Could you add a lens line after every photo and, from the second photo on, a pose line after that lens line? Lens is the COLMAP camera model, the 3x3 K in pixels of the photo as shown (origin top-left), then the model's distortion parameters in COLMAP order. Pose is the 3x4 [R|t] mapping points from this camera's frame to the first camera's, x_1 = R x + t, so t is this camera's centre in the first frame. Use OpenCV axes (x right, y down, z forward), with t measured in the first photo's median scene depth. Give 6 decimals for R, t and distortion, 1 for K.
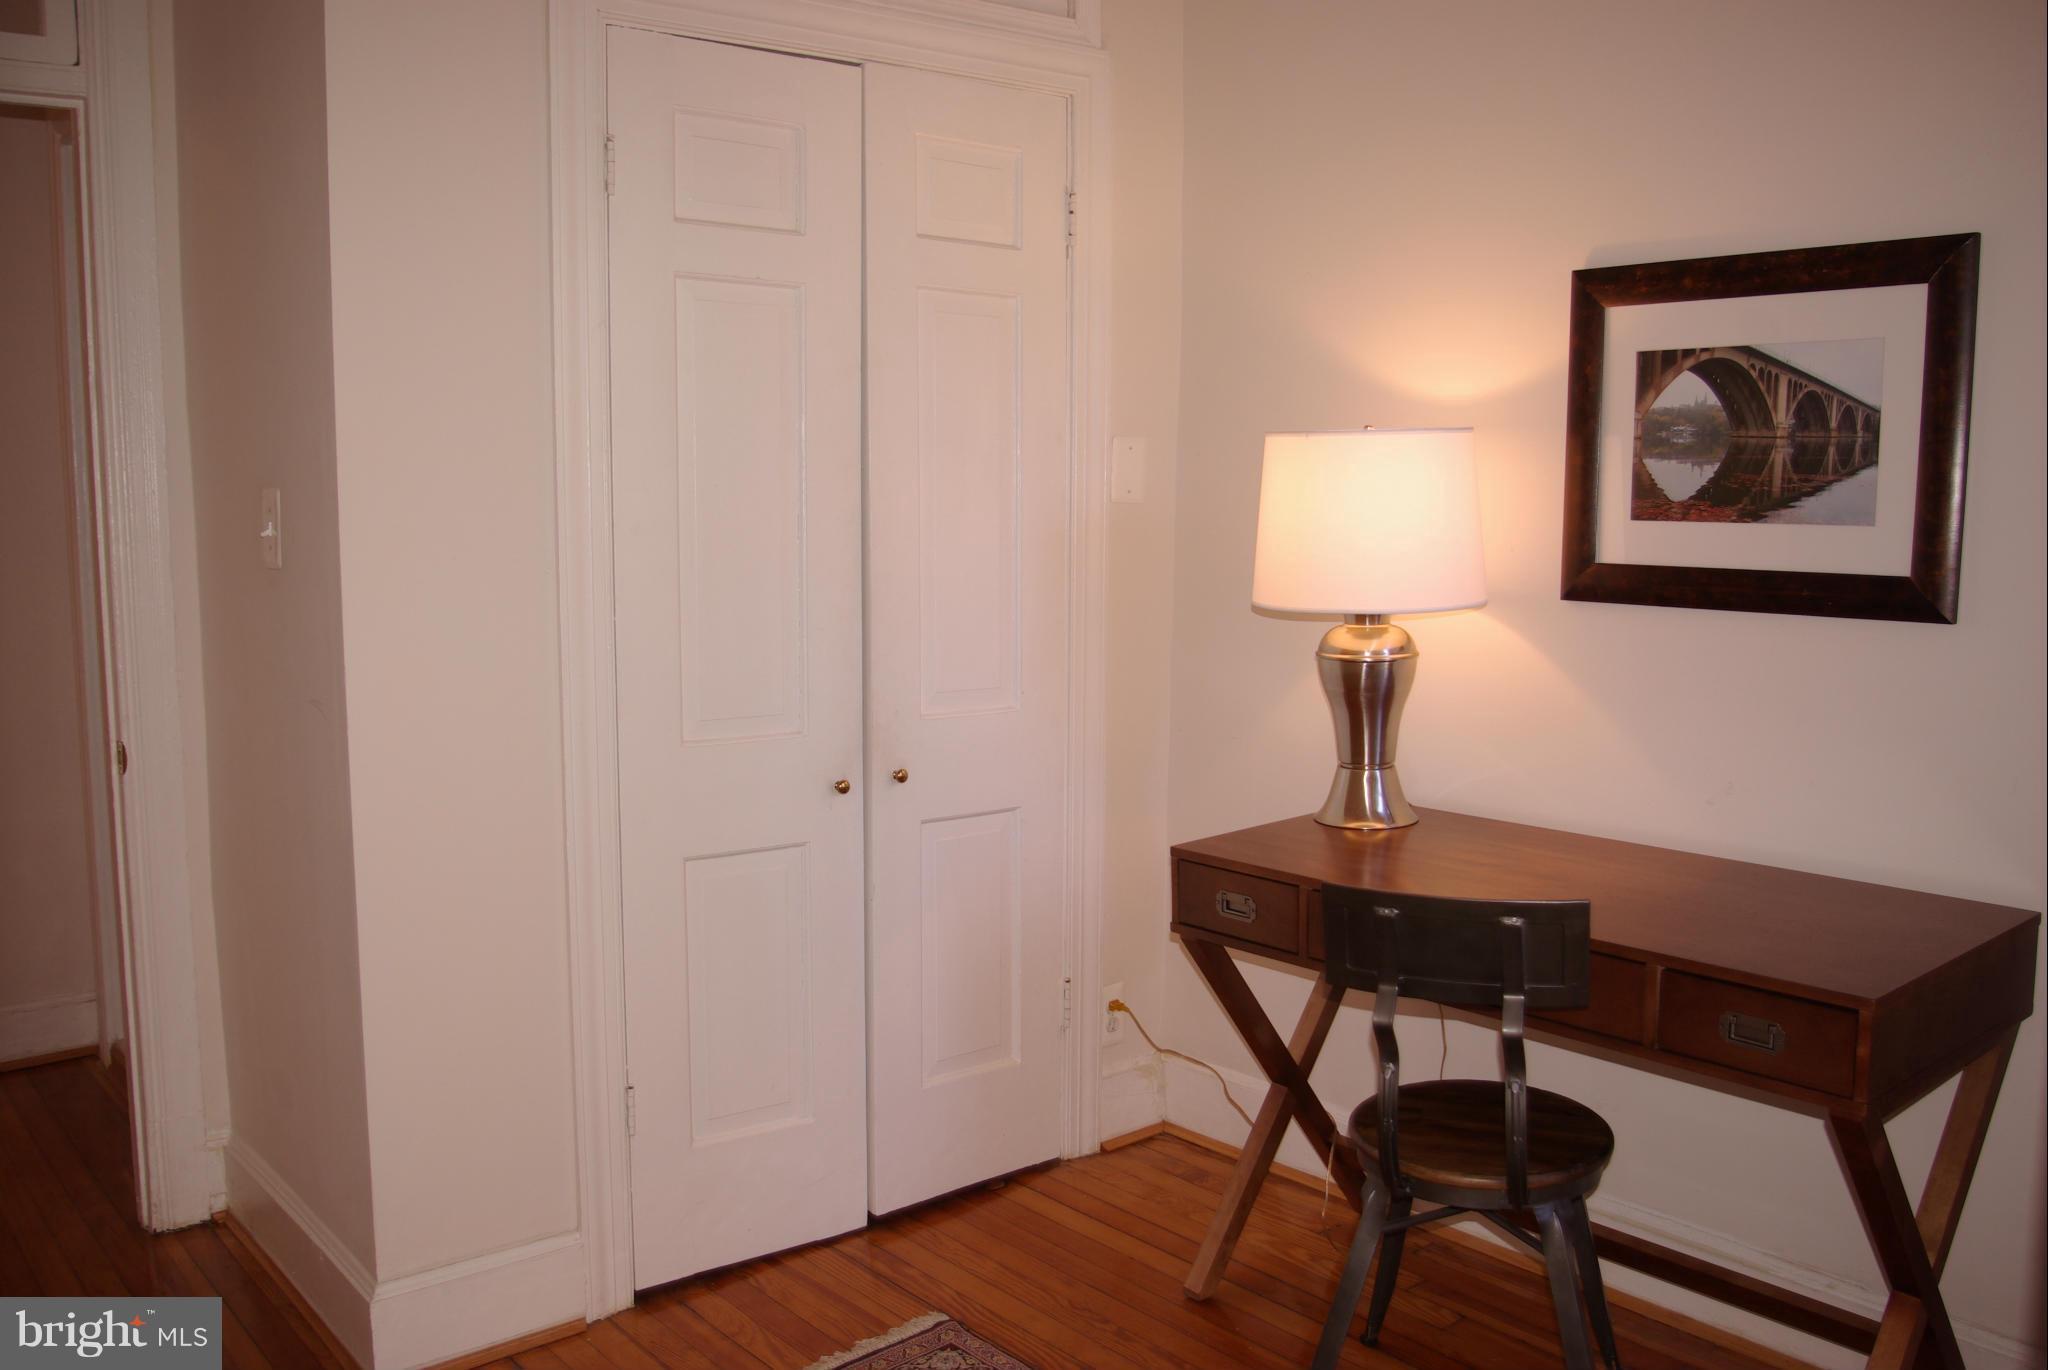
lens RADIAL K [[1613.3, 0, 1032.2], [0, 1613.3, 704.7], [0, 0, 1]] dist [-0.102609, 0.063174]
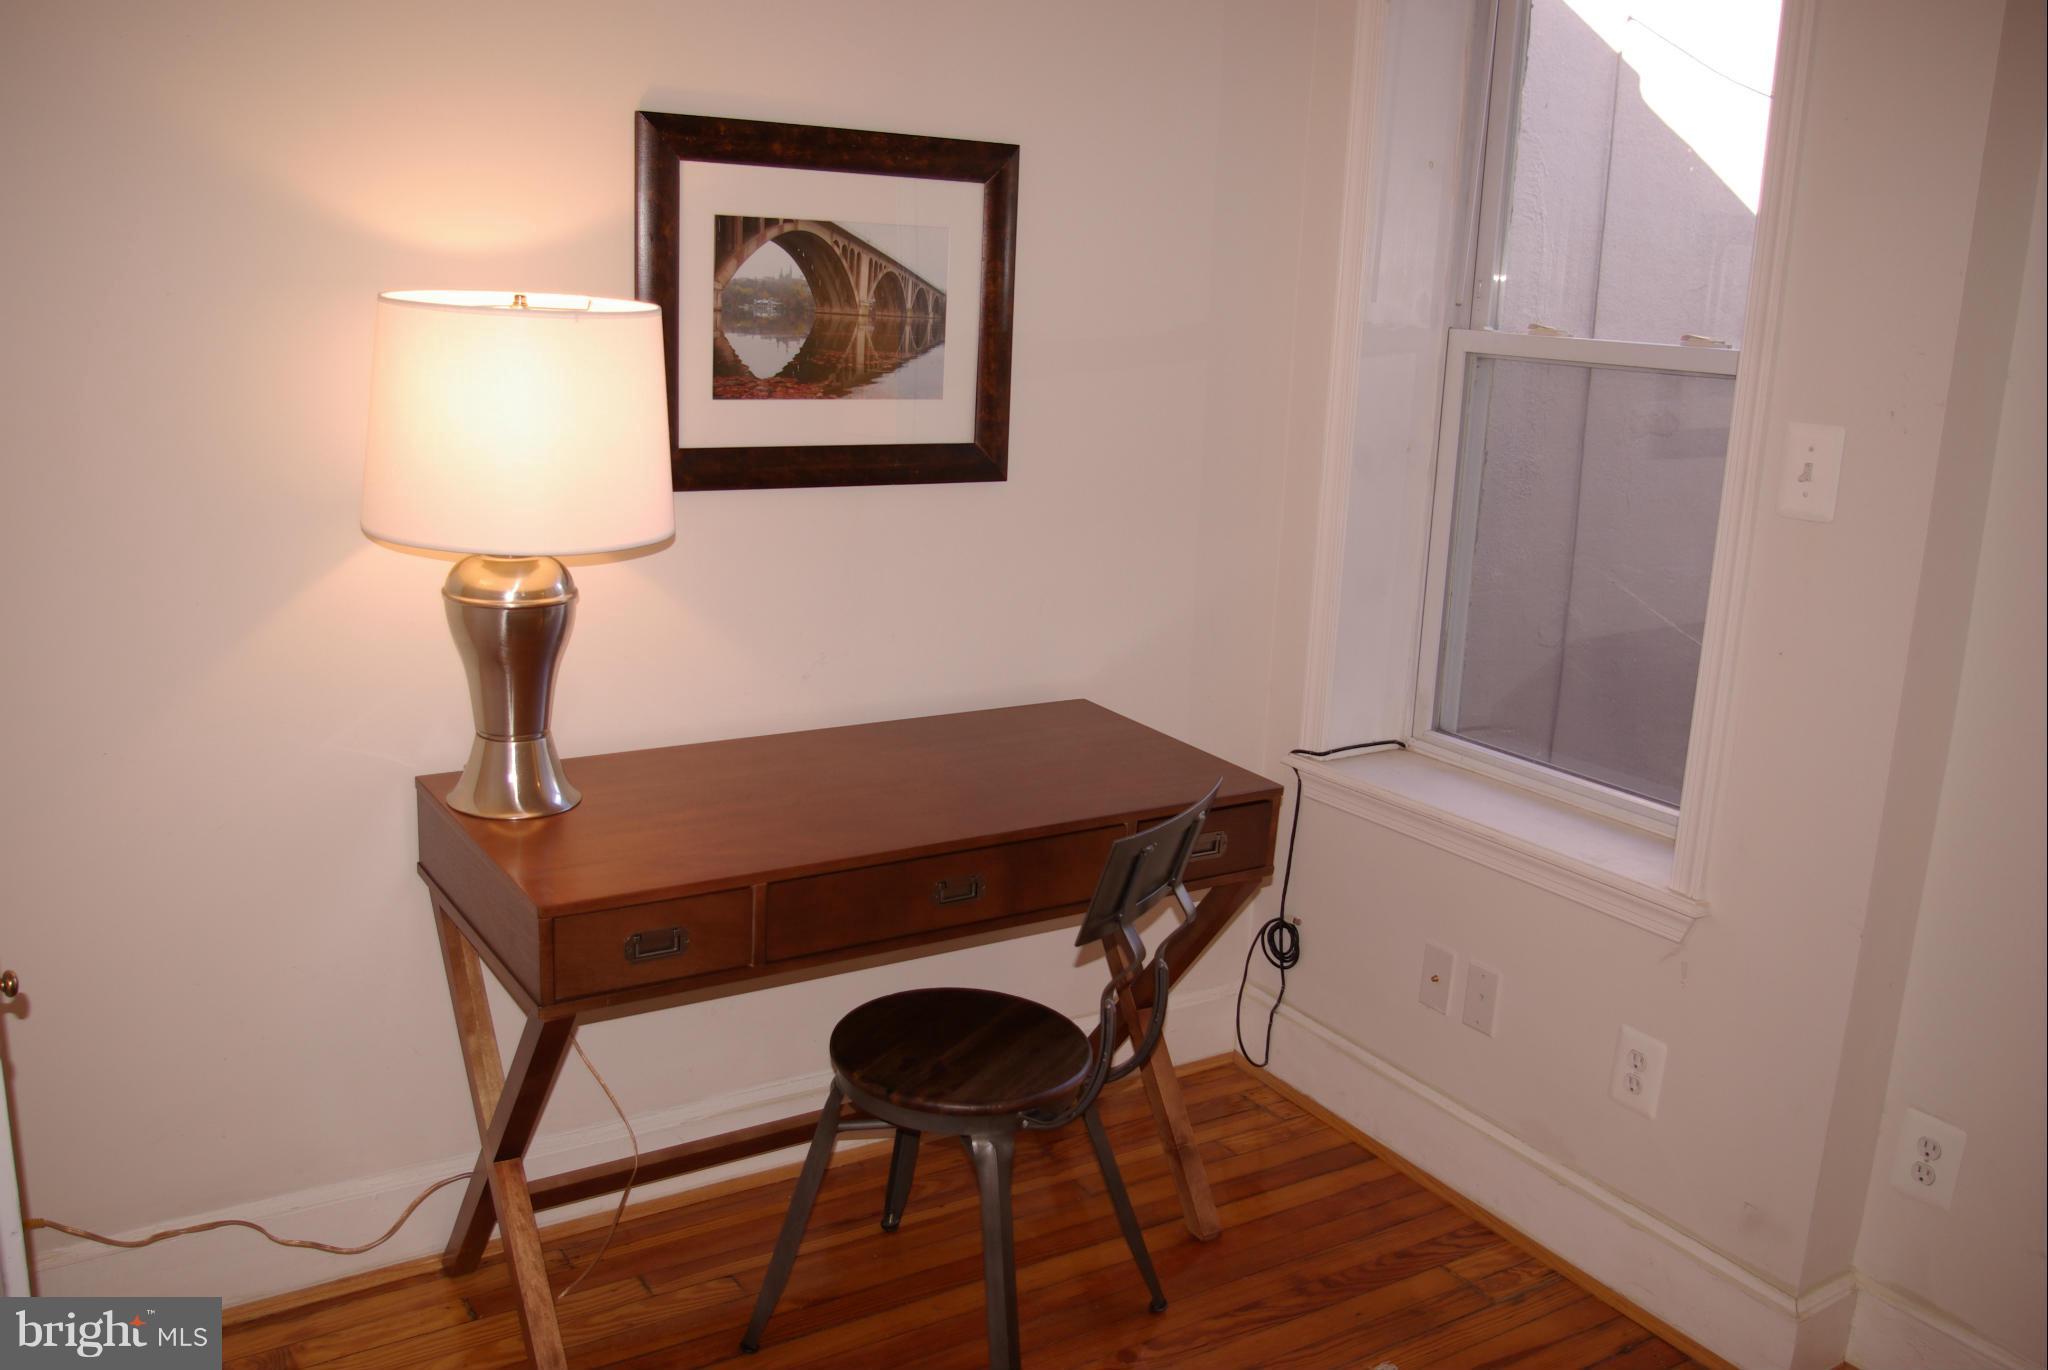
lens RADIAL K [[1613.3, 0, 1032.2], [0, 1613.3, 704.7], [0, 0, 1]] dist [-0.102609, 0.063174]
pose [[0.159295, -0.257876, 0.952956, -0.564439], [0.080560, 0.965458, 0.247792, -0.172143], [-0.983939, 0.037298, 0.174567, 0.708936]]
